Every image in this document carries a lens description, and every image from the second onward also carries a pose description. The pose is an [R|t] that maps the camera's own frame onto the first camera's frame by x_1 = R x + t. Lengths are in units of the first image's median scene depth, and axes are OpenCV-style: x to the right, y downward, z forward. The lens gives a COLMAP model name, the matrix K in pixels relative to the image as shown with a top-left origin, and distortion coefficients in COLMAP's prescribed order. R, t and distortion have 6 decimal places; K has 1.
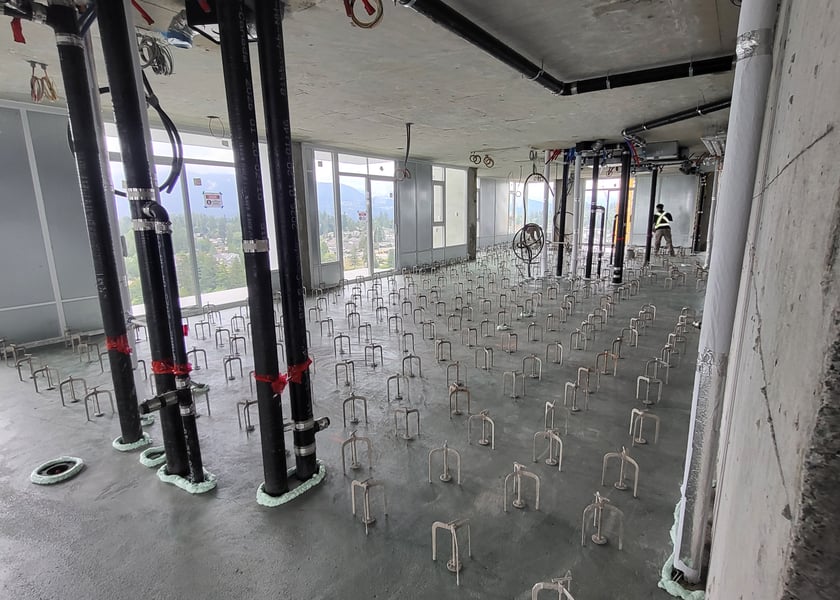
lens RADIAL K [[407.2, 0, 419.9], [0, 407.2, 309.5], [0, 0, 1]] dist [0.010259, -0.000586]
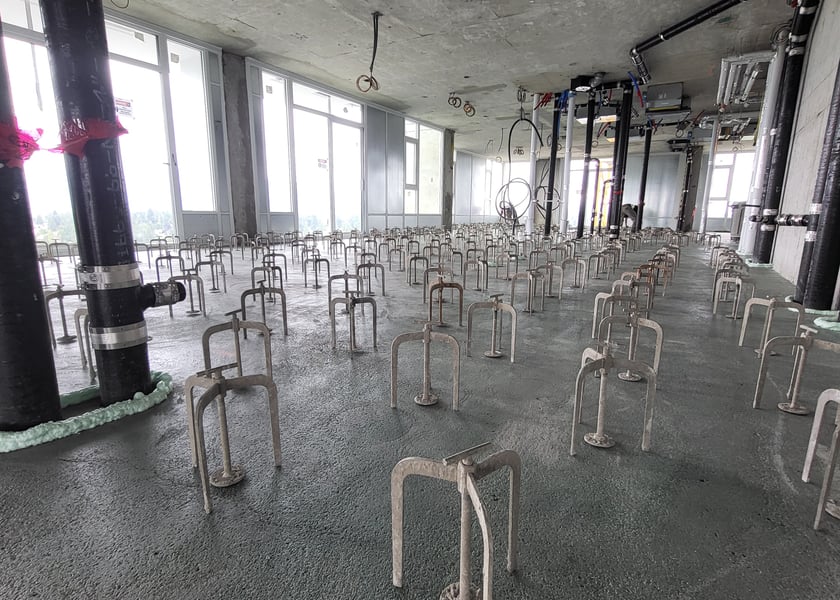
lens RADIAL K [[407.2, 0, 419.9], [0, 407.2, 309.5], [0, 0, 1]] dist [0.010259, -0.000586]
pose [[0.997135, 0.017423, 0.073615, 0.005616], [-0.016827, 0.999821, -0.008706, 0.087981], [-0.073754, 0.007442, 0.997249, 0.149330]]
